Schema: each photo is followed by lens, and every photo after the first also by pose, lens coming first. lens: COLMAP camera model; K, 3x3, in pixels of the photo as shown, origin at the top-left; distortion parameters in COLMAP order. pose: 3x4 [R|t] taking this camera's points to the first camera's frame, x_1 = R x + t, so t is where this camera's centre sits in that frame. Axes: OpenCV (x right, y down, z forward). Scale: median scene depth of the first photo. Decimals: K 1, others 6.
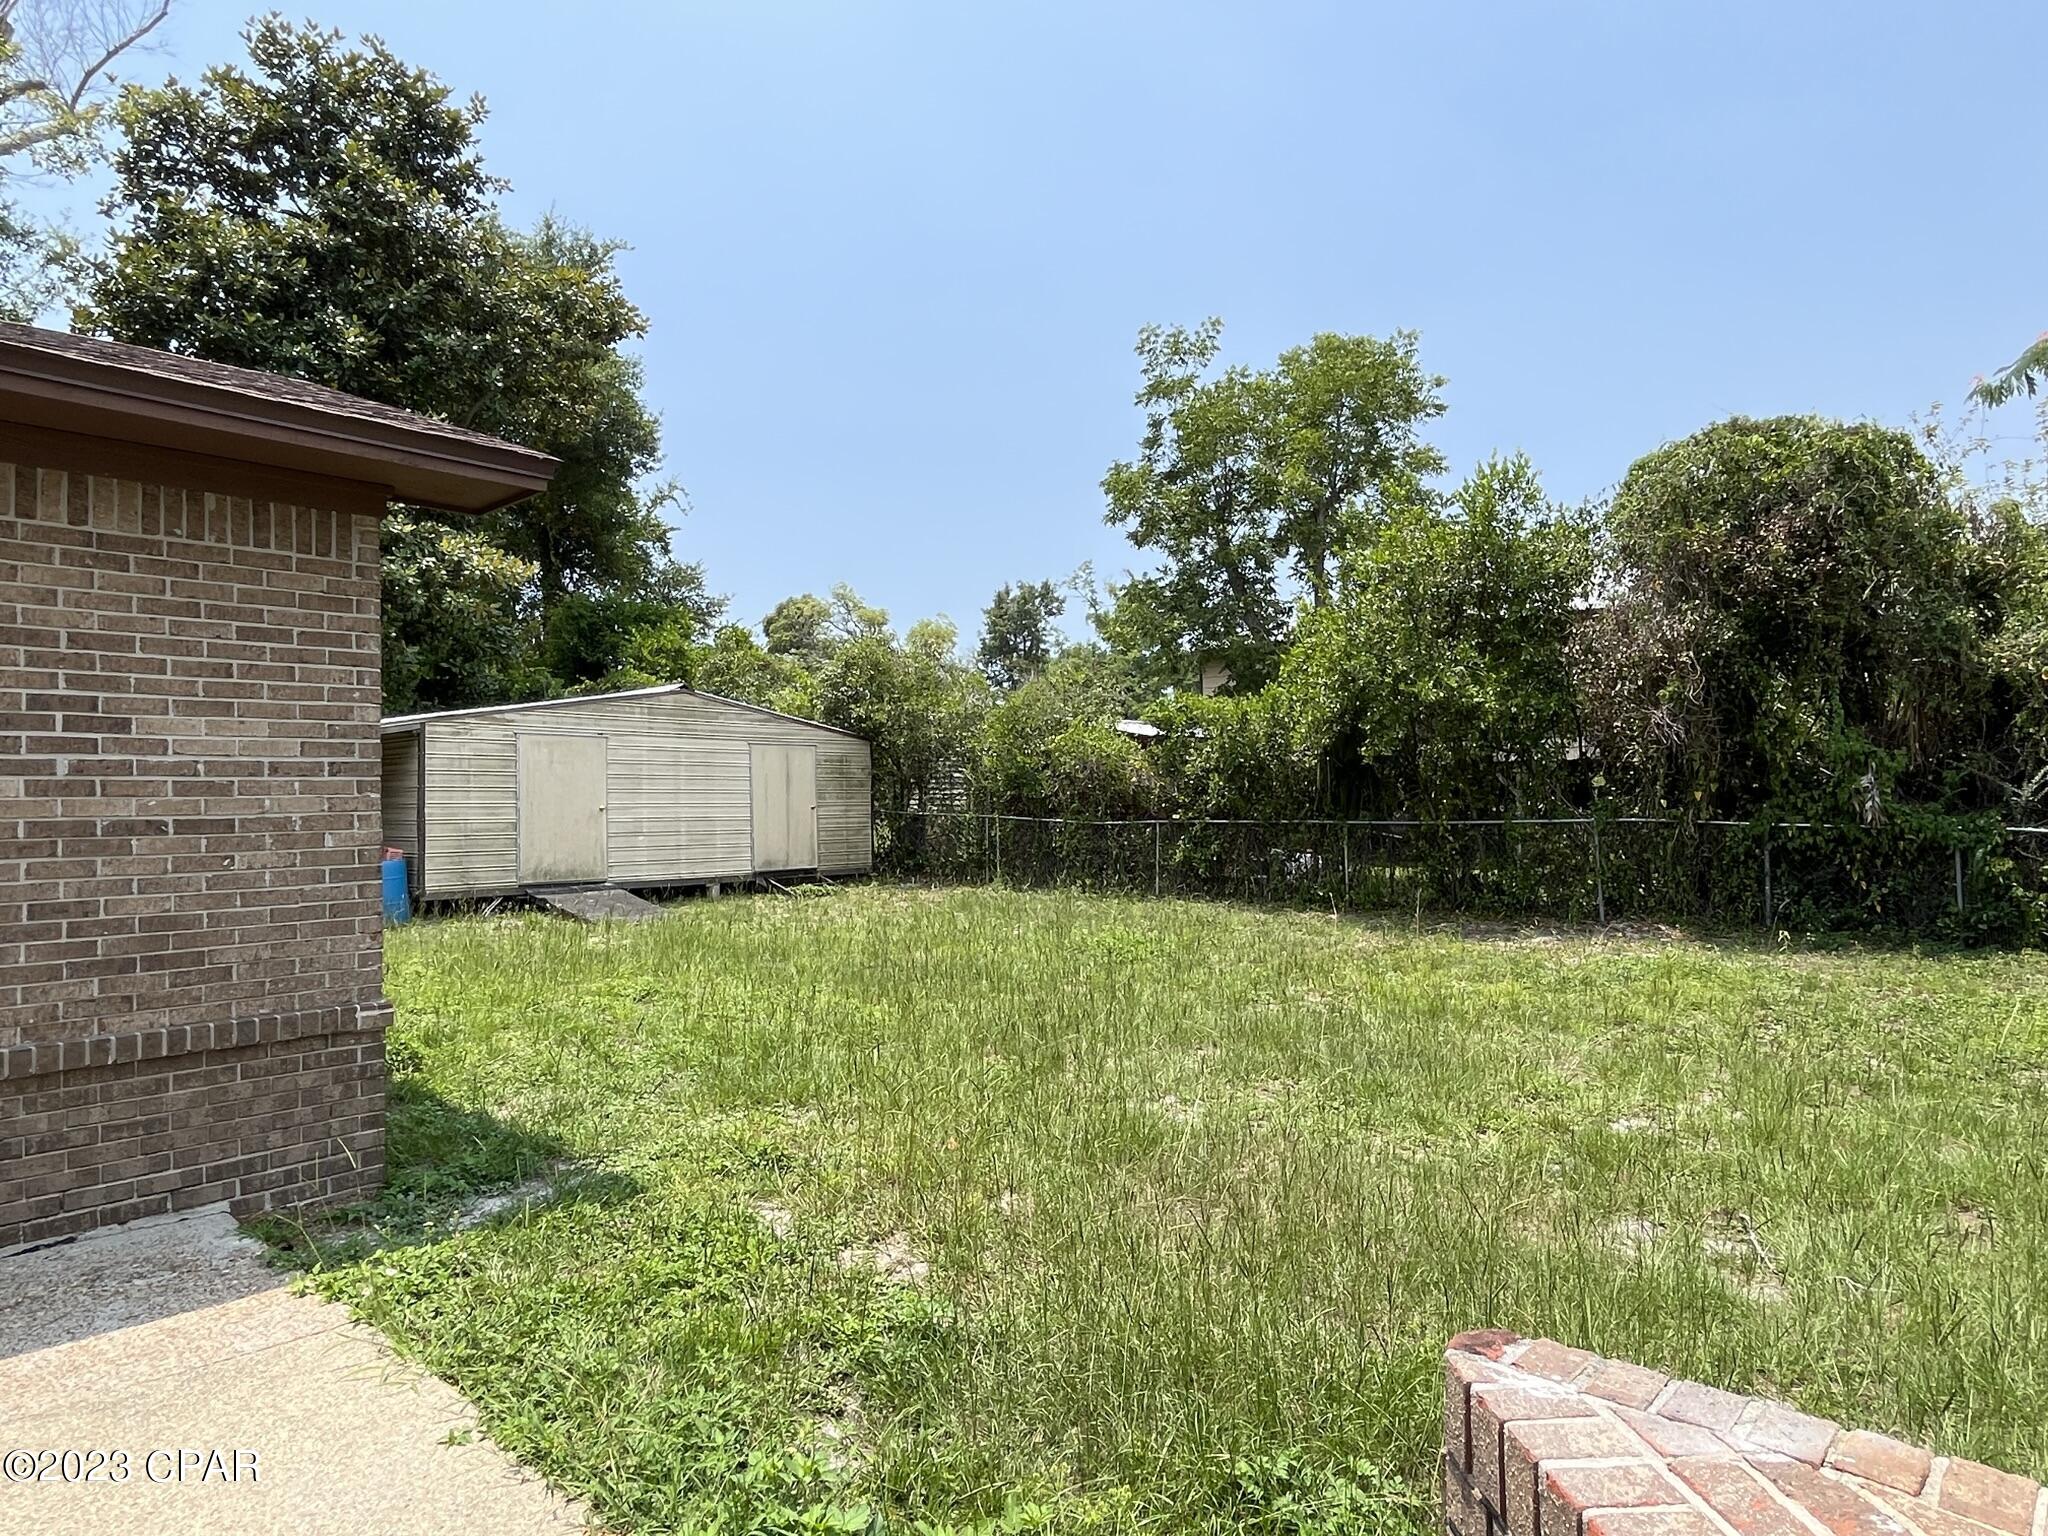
lens RADIAL K [[1220.2, 0, 1031.5], [0, 1220.2, 775.9], [0, 0, 1]] dist [0.005347, -0.002672]
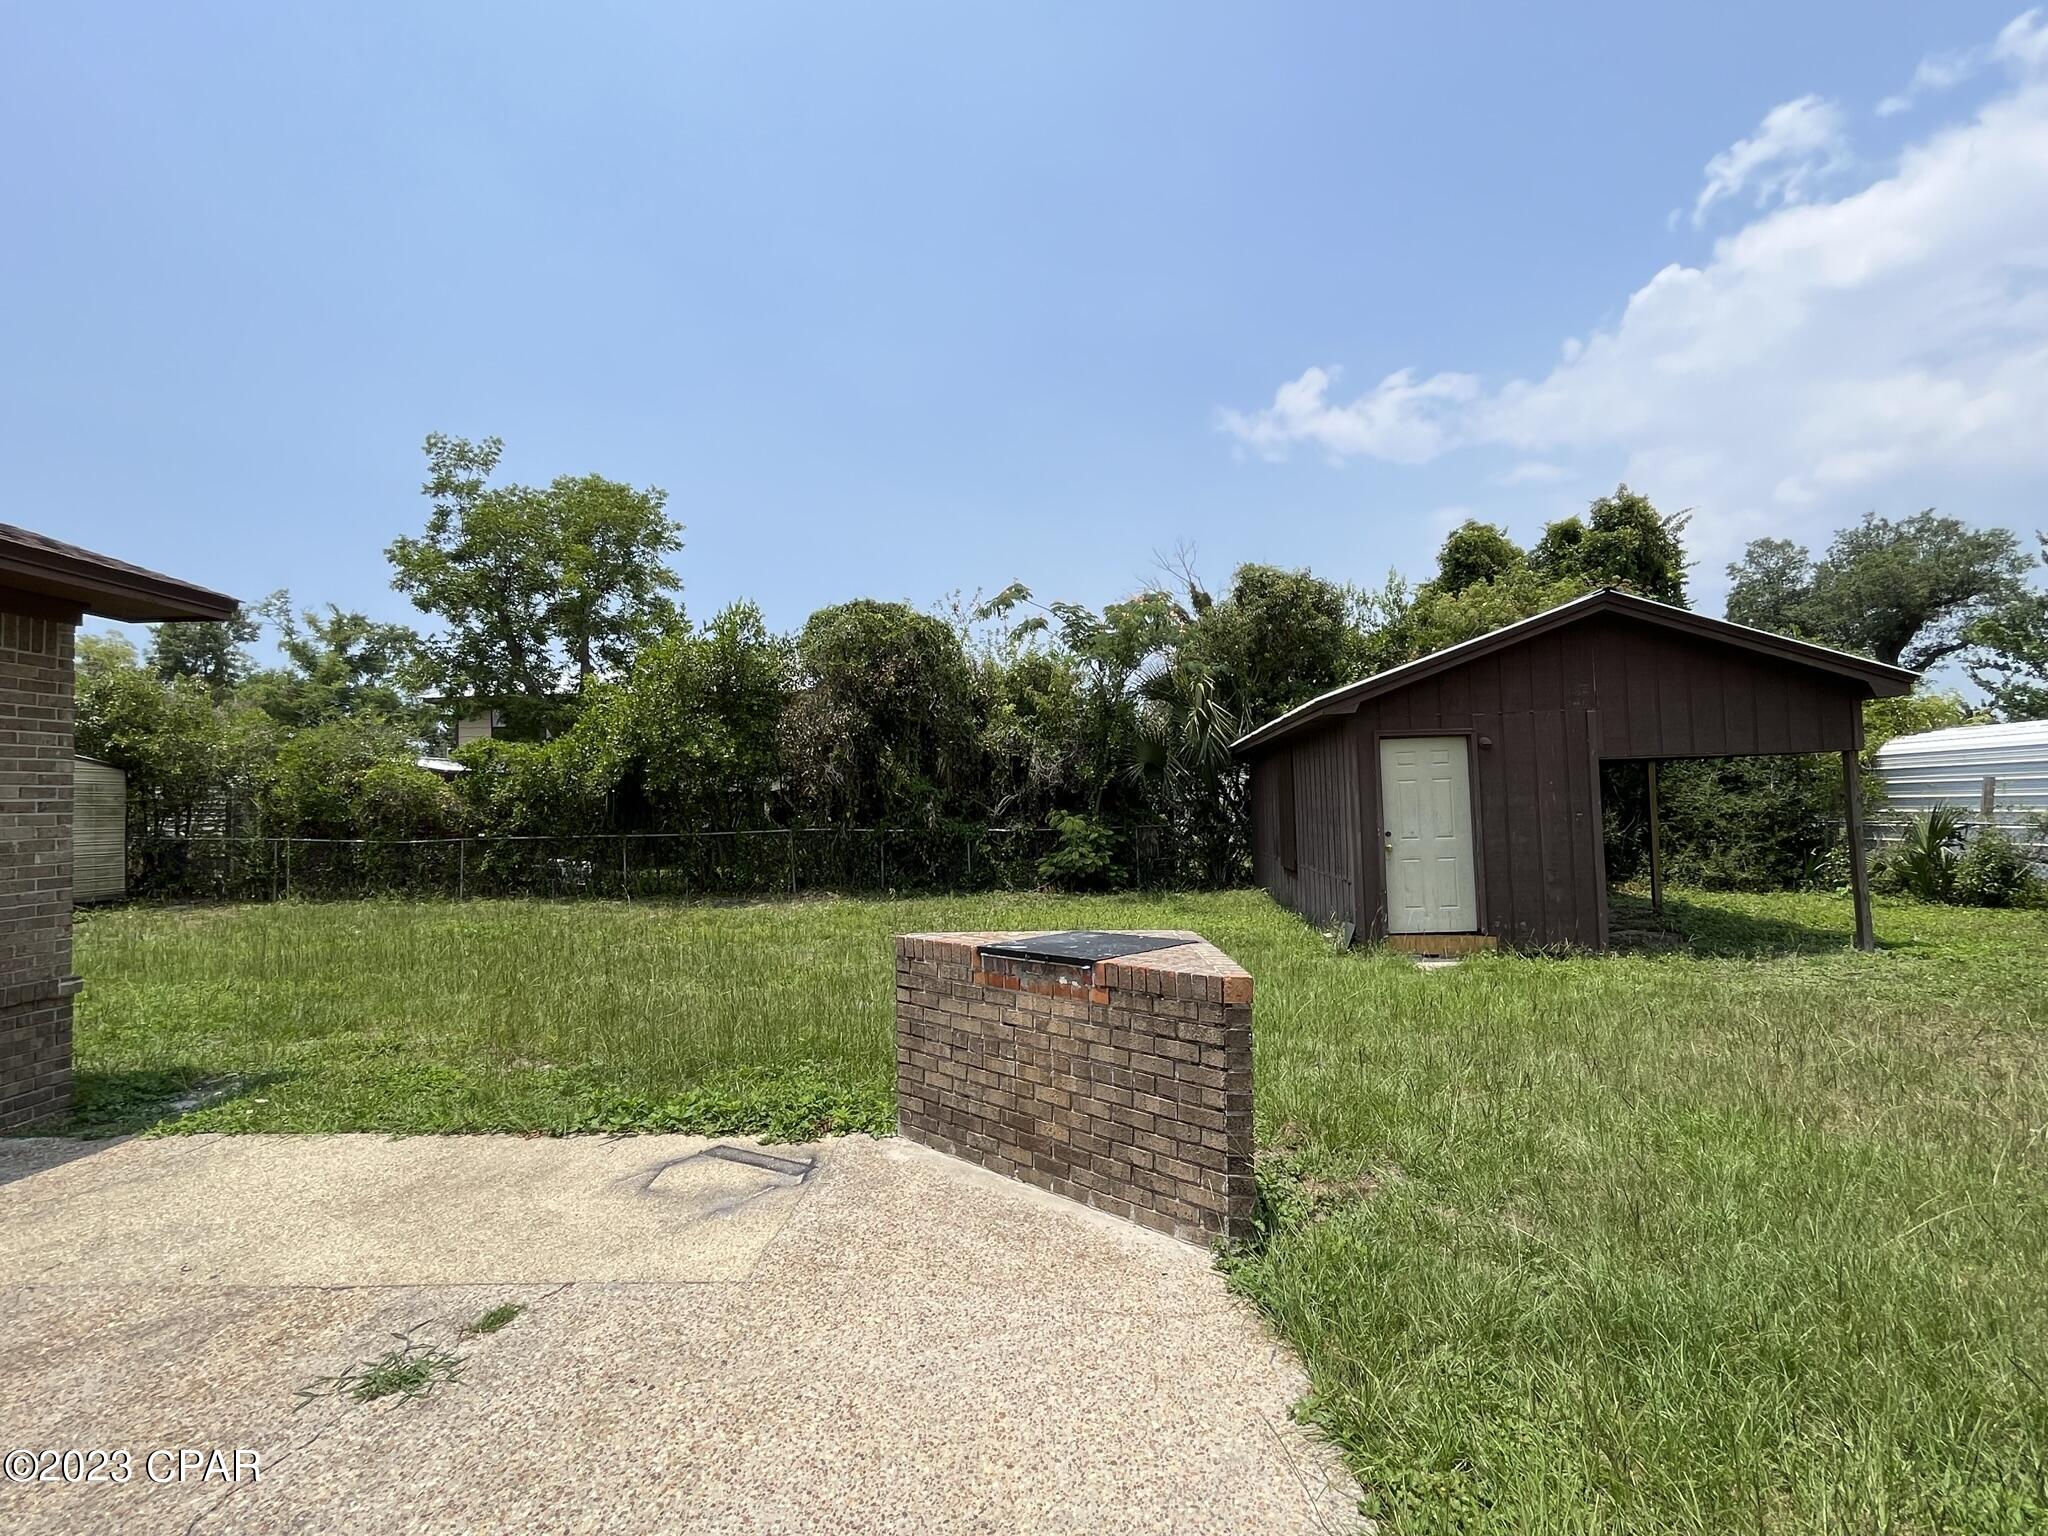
lens RADIAL K [[978.8, 0, 1035.6], [0, 978.8, 766.9], [0, 0, 1]] dist [-0.000004, -0.000712]
pose [[0.749440, 0.021789, 0.661713, -0.150189], [0.000528, 0.999438, -0.033508, -0.004353], [-0.662072, 0.025461, 0.749008, -0.184153]]
